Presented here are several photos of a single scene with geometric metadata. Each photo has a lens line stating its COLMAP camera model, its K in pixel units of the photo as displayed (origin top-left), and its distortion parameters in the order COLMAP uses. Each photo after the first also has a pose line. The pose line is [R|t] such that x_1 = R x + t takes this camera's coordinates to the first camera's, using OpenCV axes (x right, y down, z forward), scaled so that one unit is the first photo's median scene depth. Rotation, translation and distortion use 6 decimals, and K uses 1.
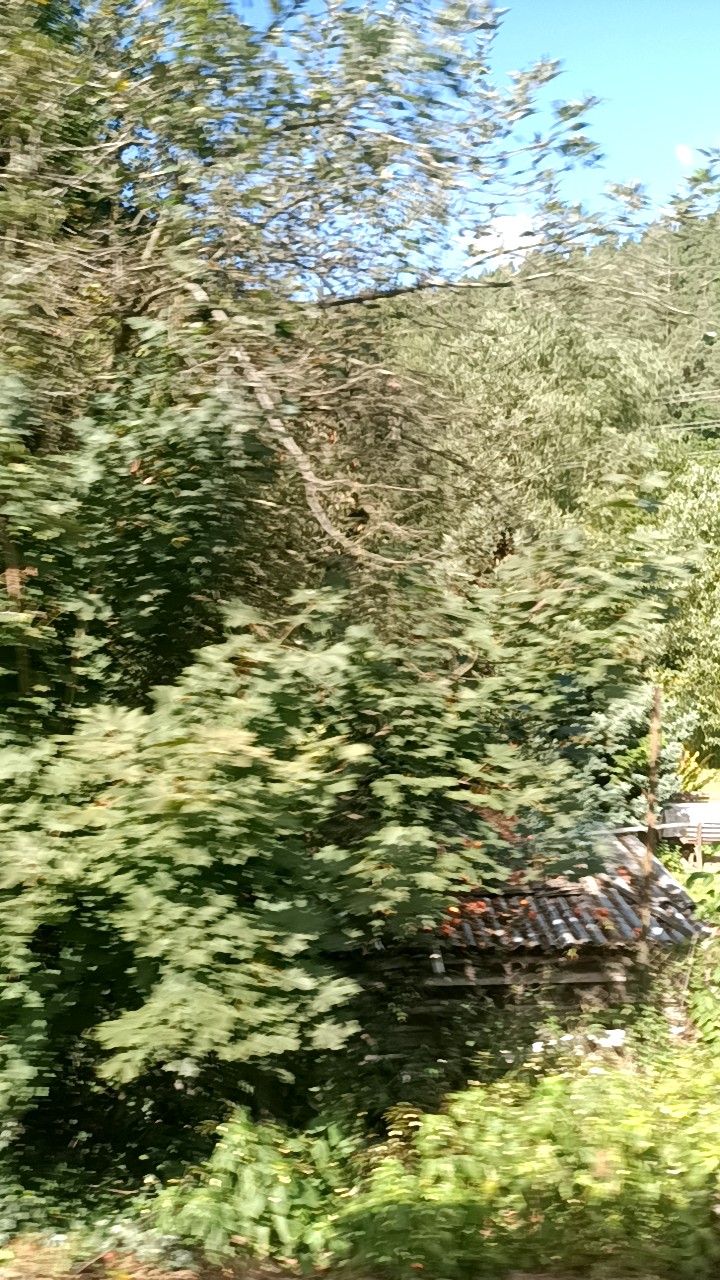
lens RADIAL K [[995.7, 0, 358.9], [0, 995.7, 639.7], [0, 0, 1]] dist [0.072541, -0.067057]
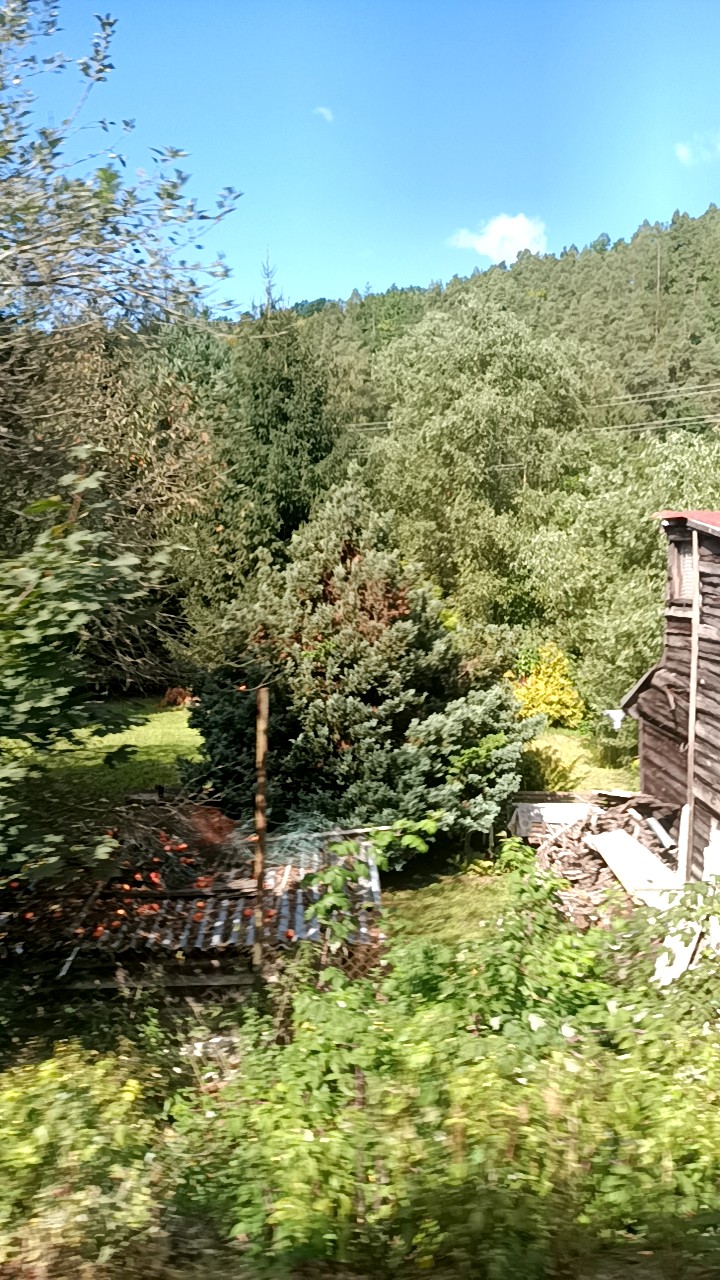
lens RADIAL K [[995.7, 0, 361.4], [0, 995.7, 640.0], [0, 0, 1]] dist [0.072541, -0.067057]
pose [[0.999997, -0.002408, 0.000220, 0.157698], [0.002408, 0.999997, 0.000161, -0.000943], [-0.000220, -0.000160, 1.000000, -0.001187]]
